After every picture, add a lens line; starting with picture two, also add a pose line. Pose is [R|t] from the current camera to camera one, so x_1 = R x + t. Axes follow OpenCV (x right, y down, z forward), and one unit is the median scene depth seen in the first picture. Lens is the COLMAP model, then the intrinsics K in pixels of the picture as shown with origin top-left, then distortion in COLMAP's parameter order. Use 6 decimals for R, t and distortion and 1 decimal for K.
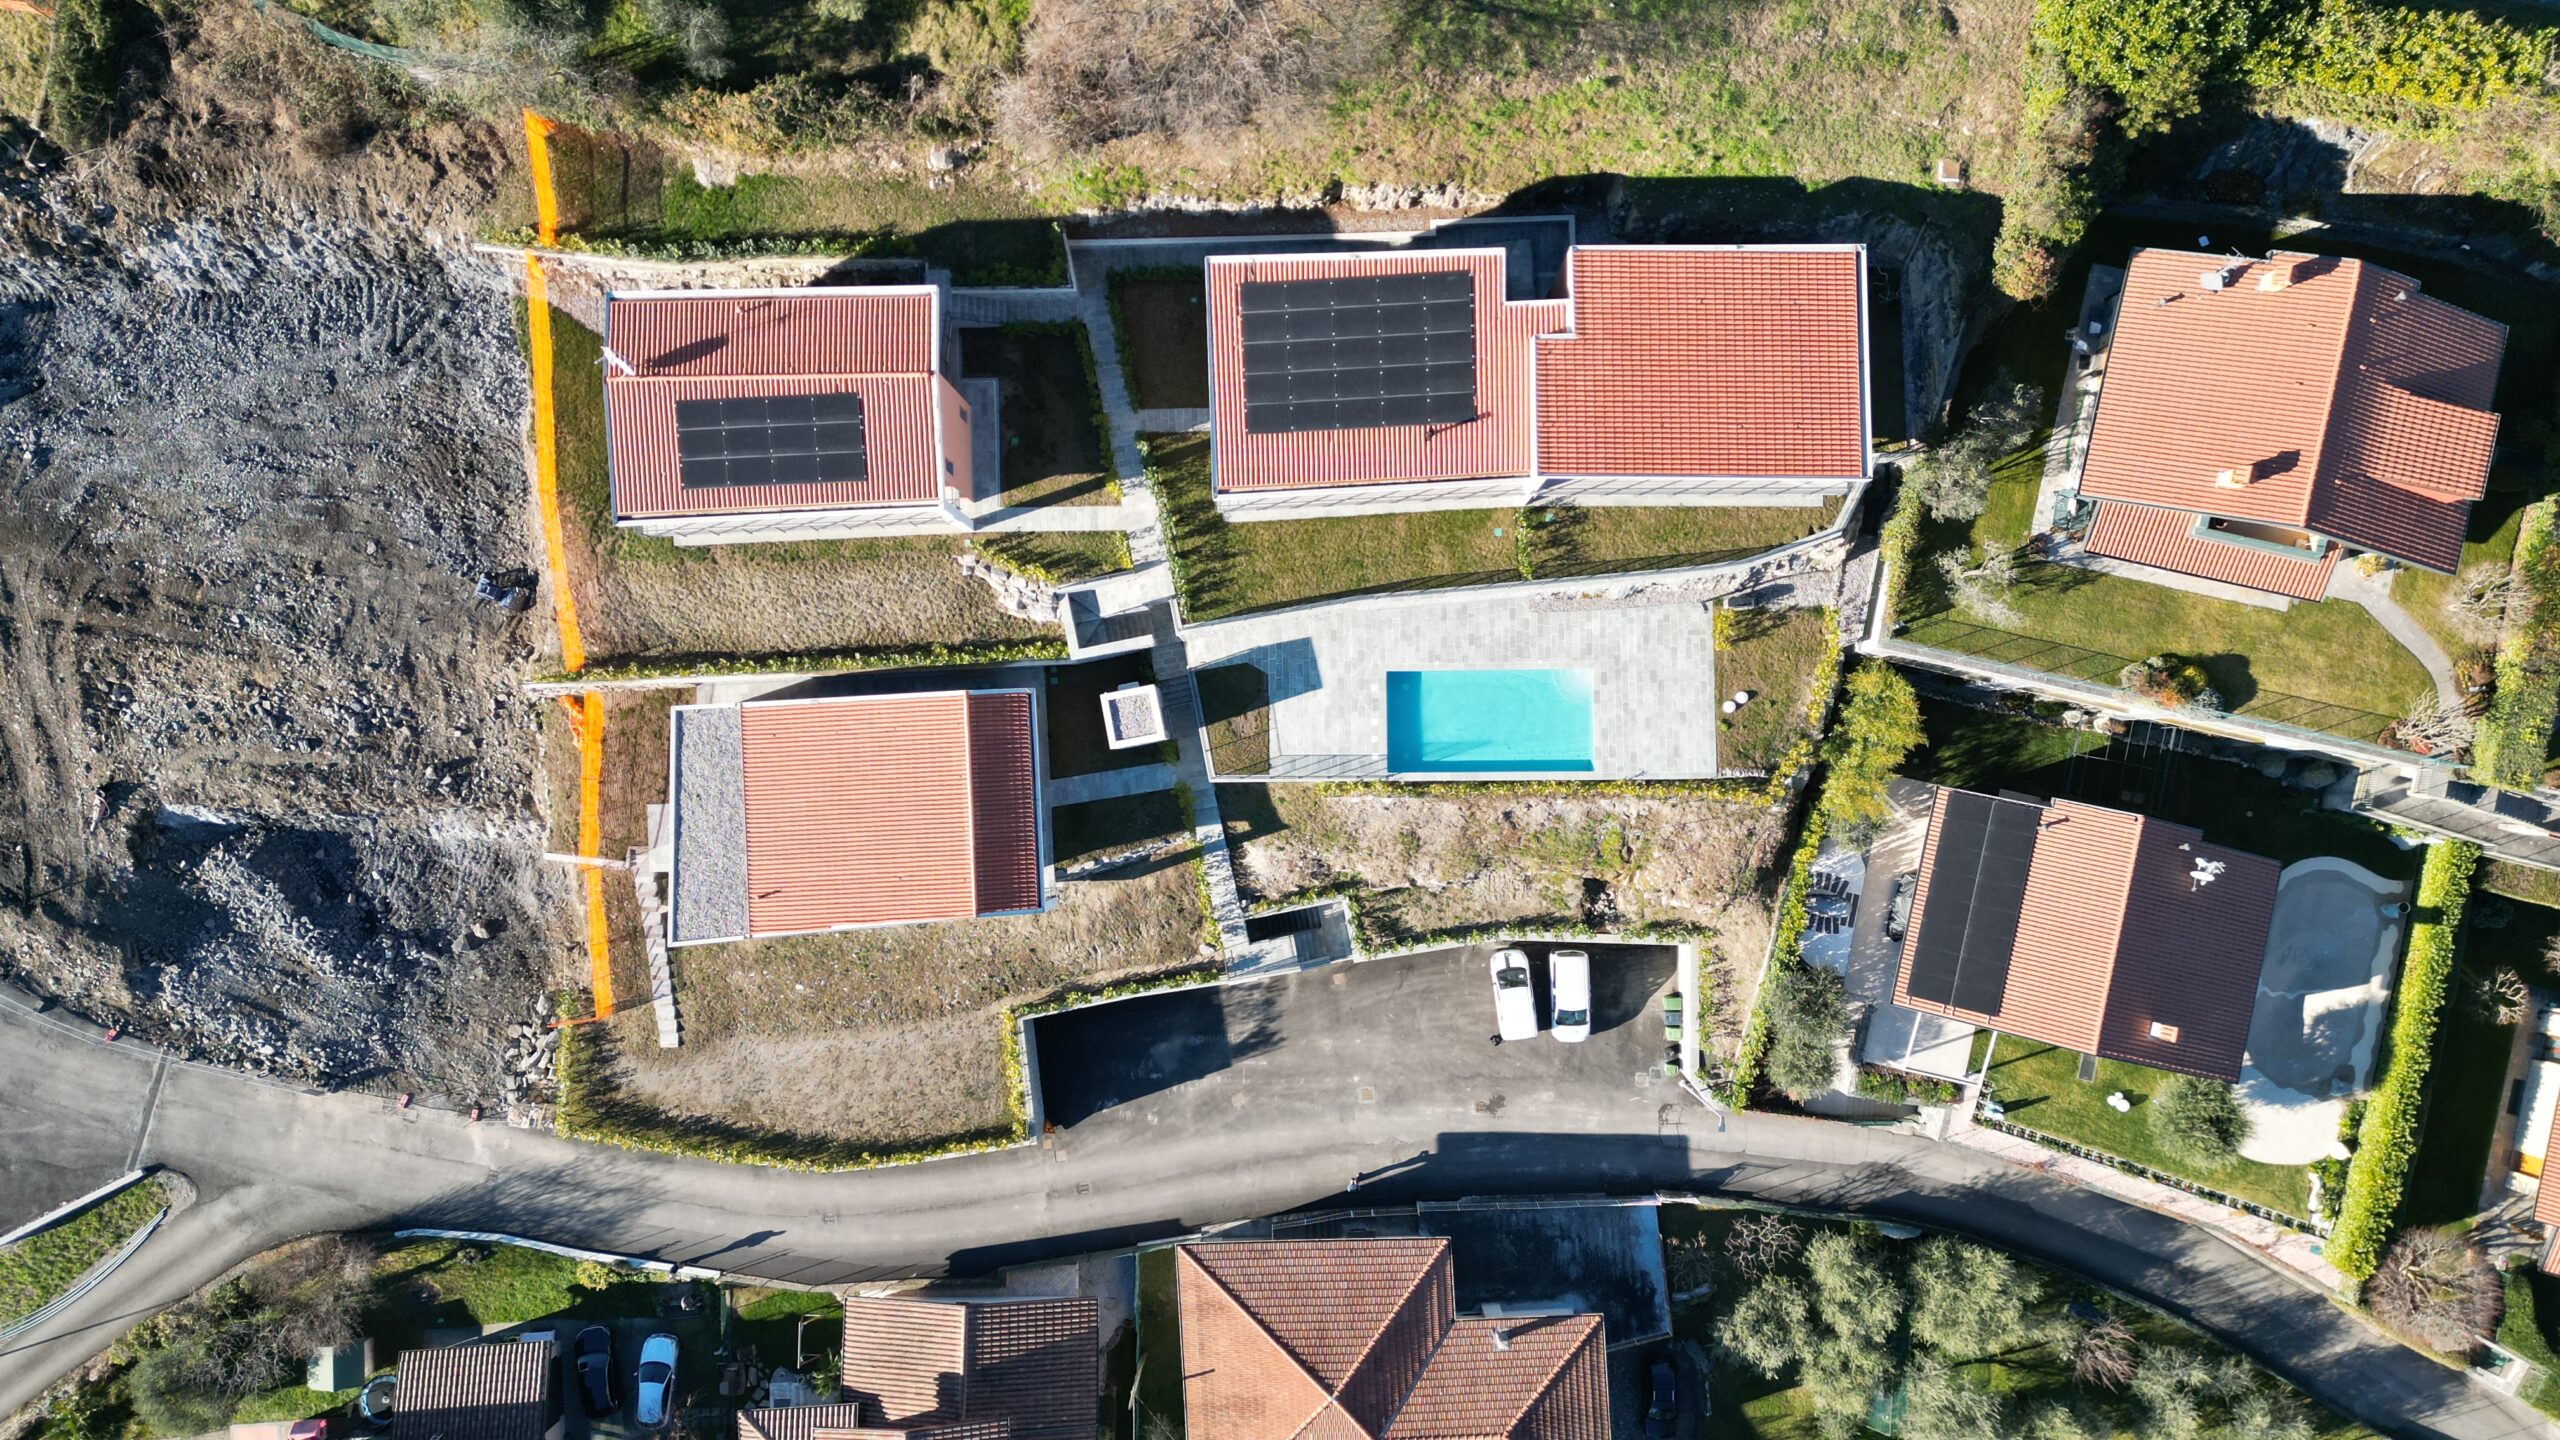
lens RADIAL K [[1788.5, 0, 1268.4], [0, 1788.5, 723.2], [0, 0, 1]] dist [0.088470, -0.082705]
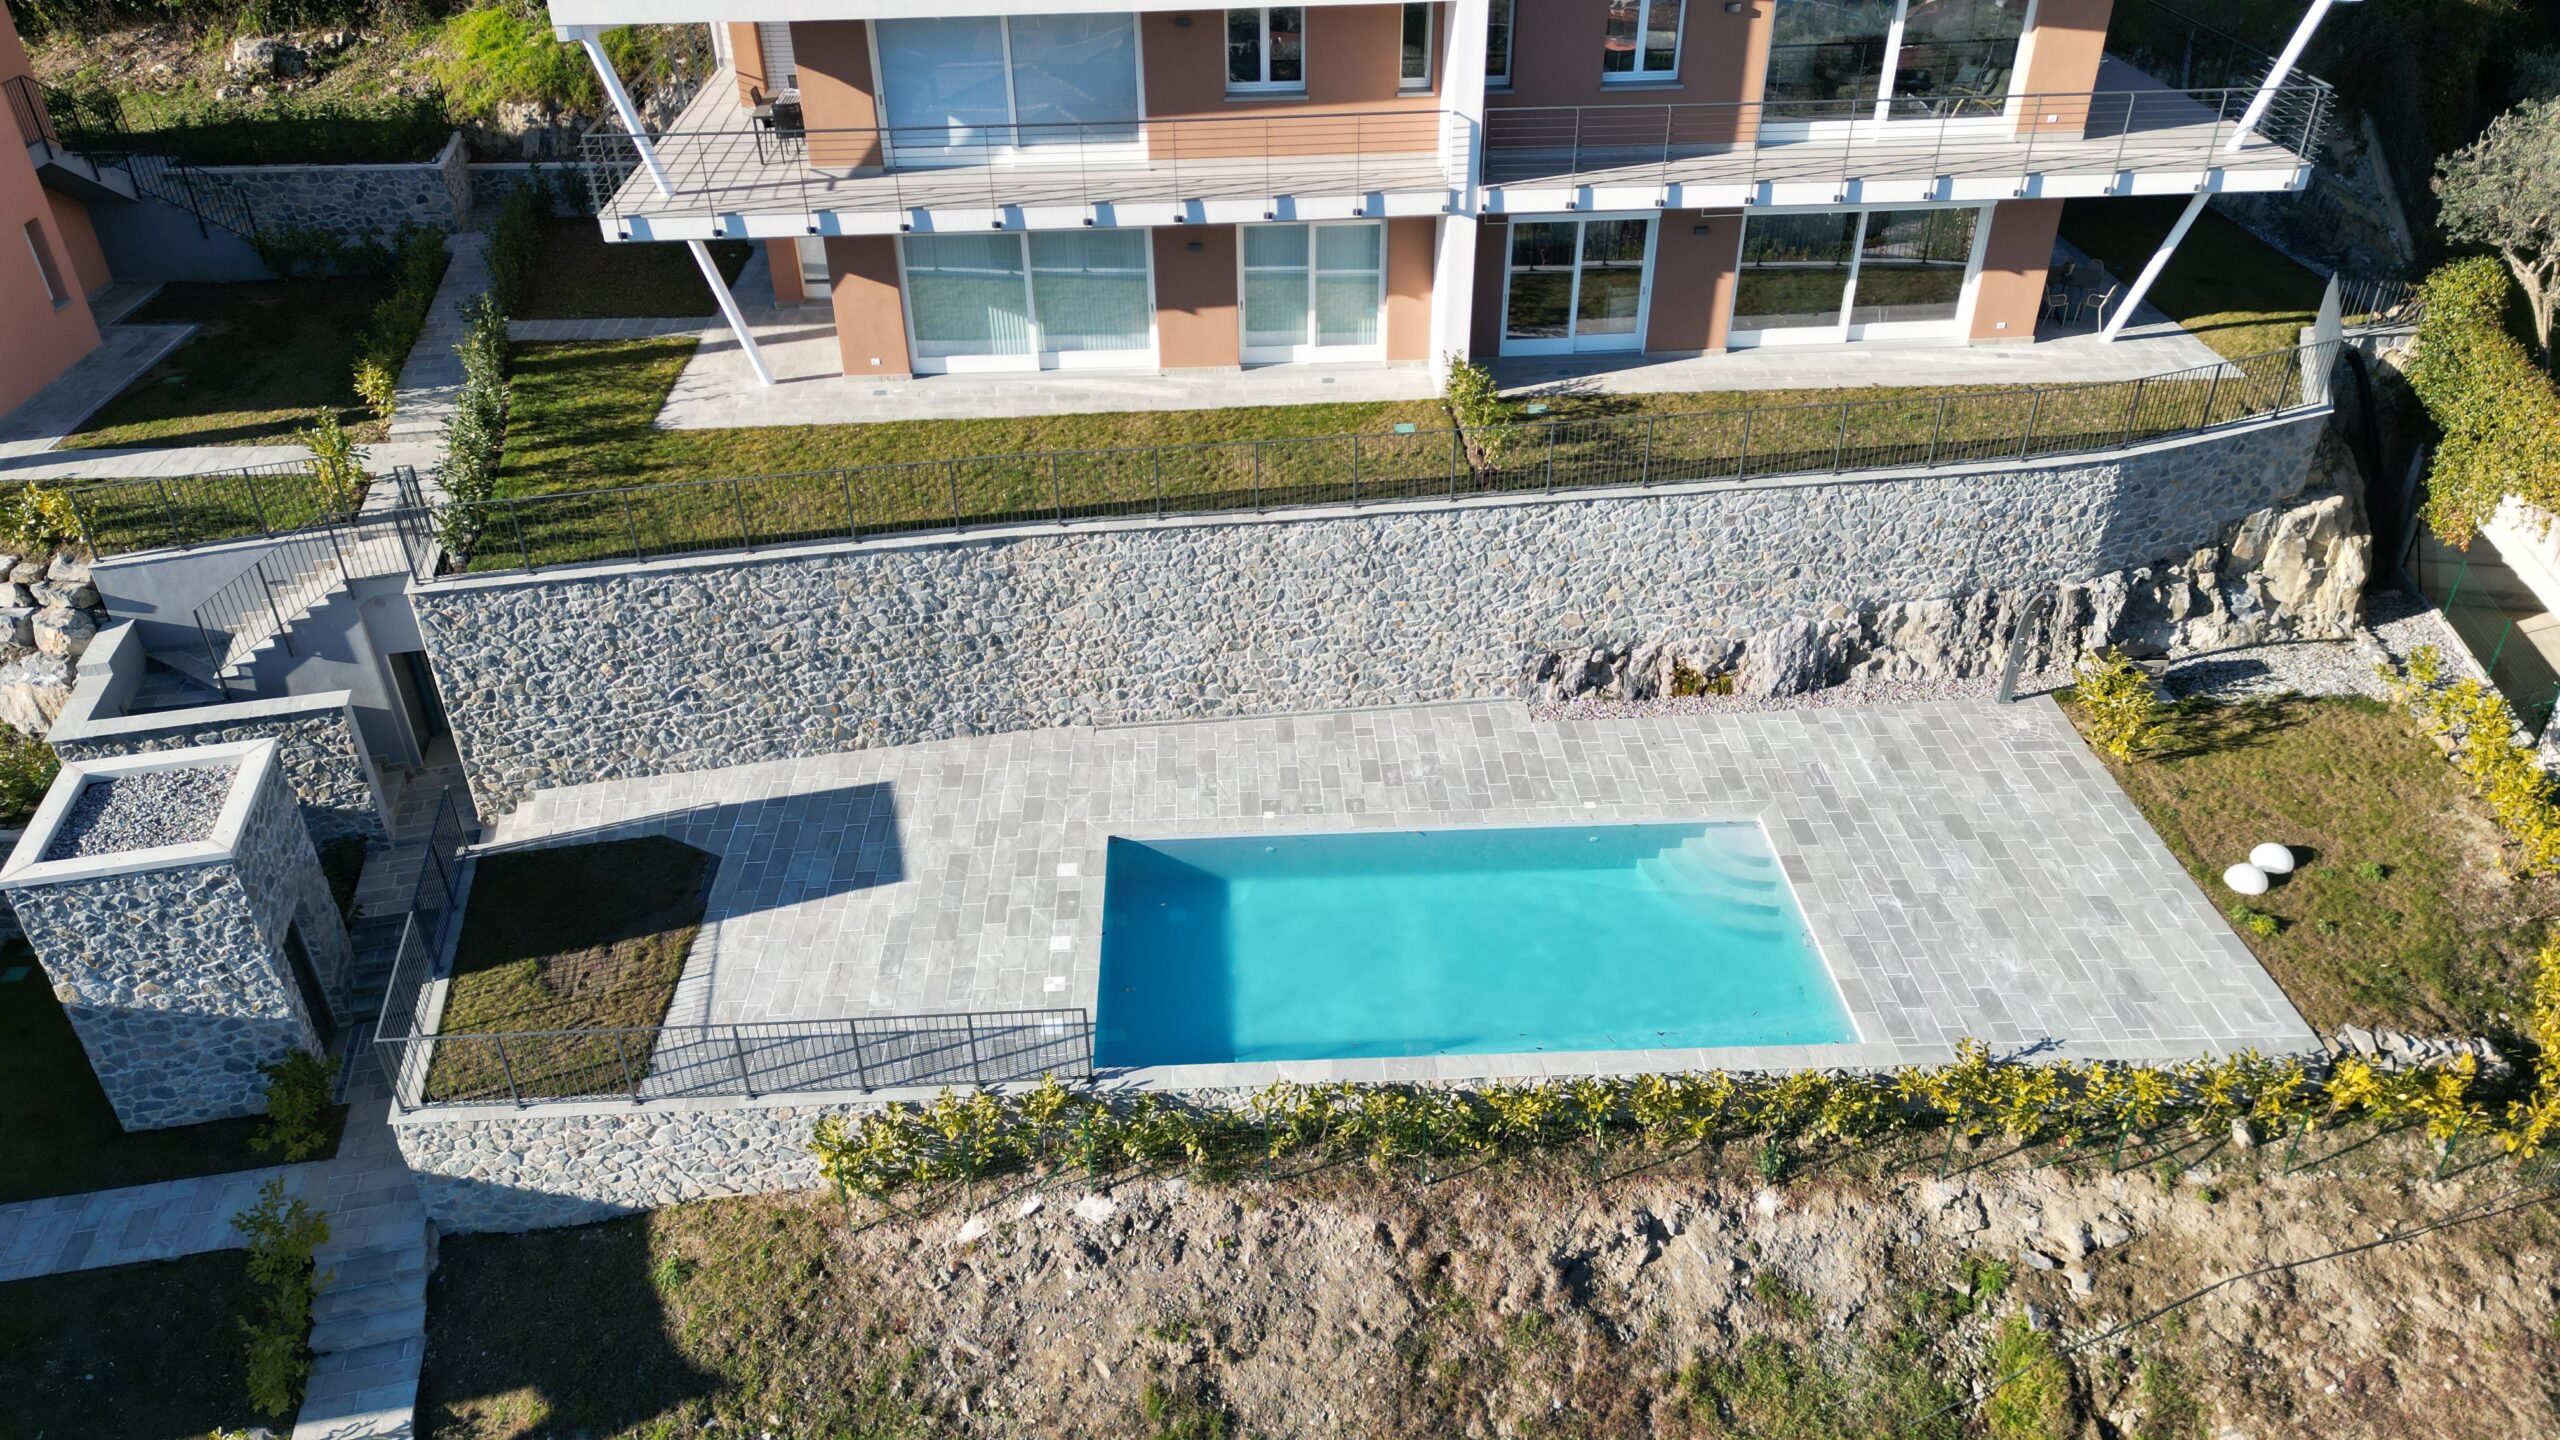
lens RADIAL K [[1788.5, 0, 1277.8], [0, 1788.5, 708.7], [0, 0, 1]] dist [0.088470, -0.082705]
pose [[0.999422, -0.010094, 0.032476, 0.086062], [0.032456, 0.568362, -0.822138, 0.217530], [-0.010159, 0.822717, 0.568361, 0.805134]]
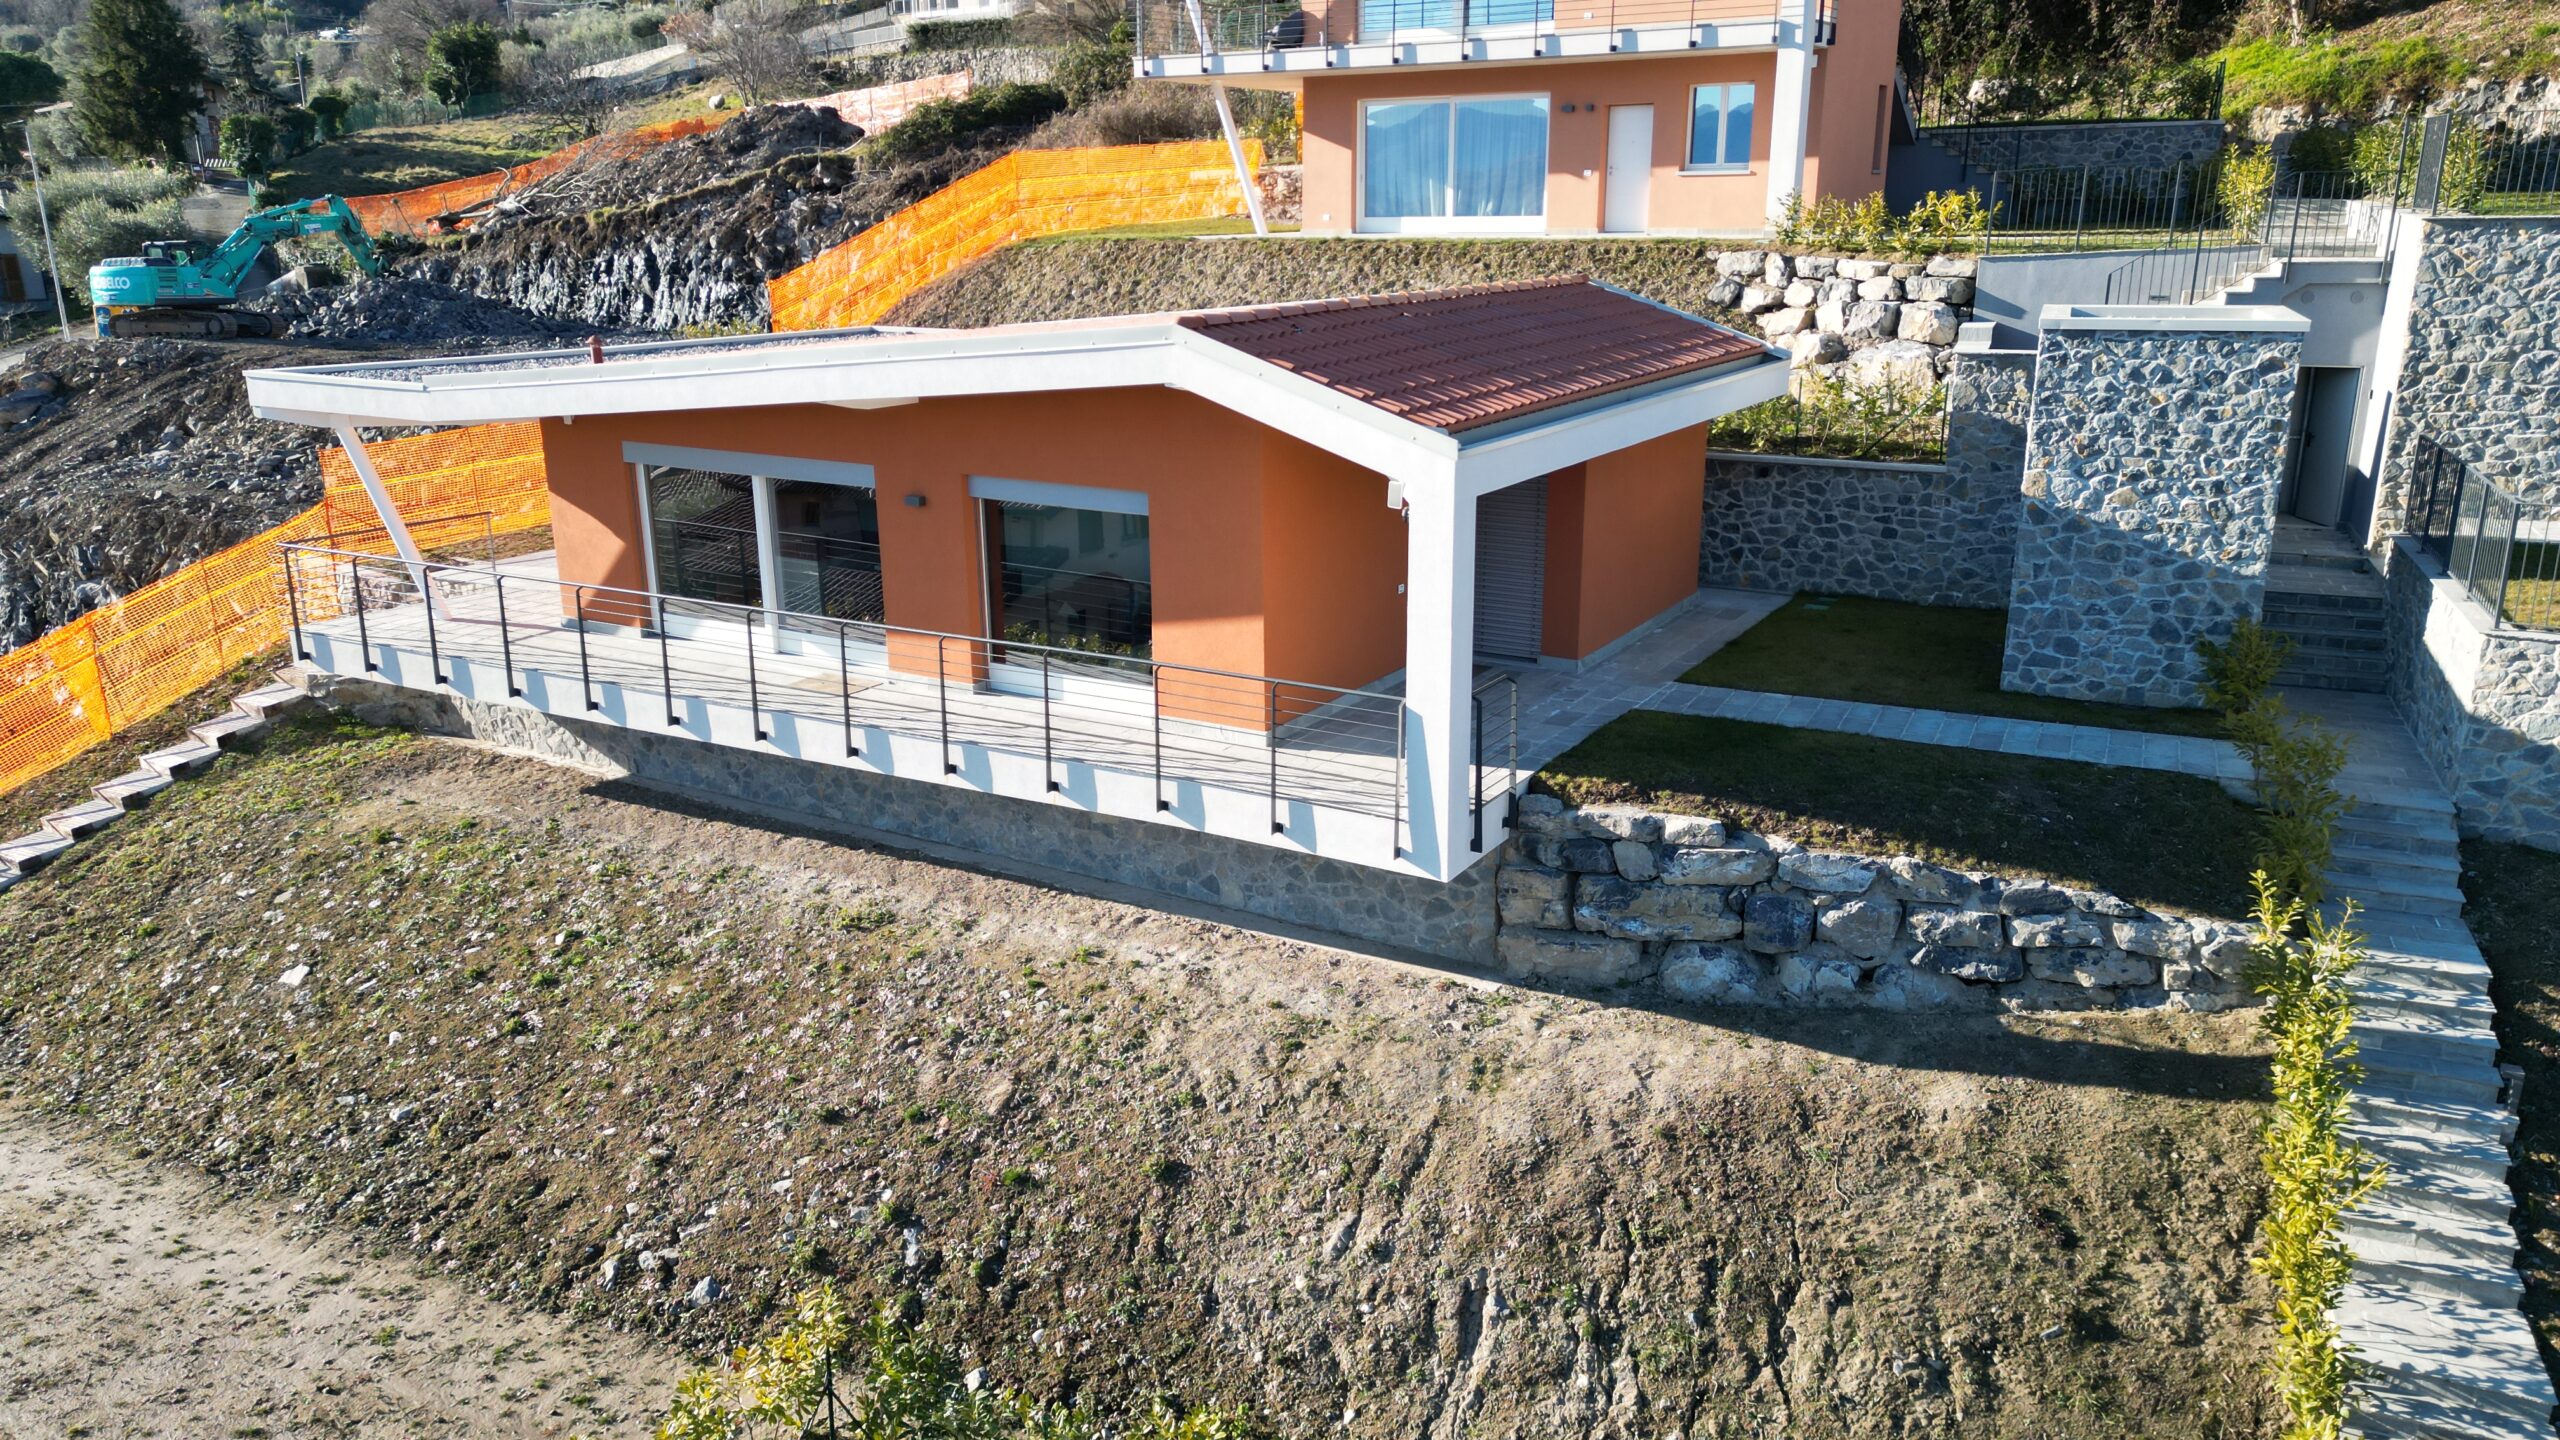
lens RADIAL K [[1788.5, 0, 1272.2], [0, 1788.5, 706.6], [0, 0, 1]] dist [0.088470, -0.082705]
pose [[0.827603, 0.166300, -0.536113, -0.033843], [-0.561264, 0.257947, -0.786414, 0.268325], [0.007508, 0.951739, 0.306816, 0.948217]]
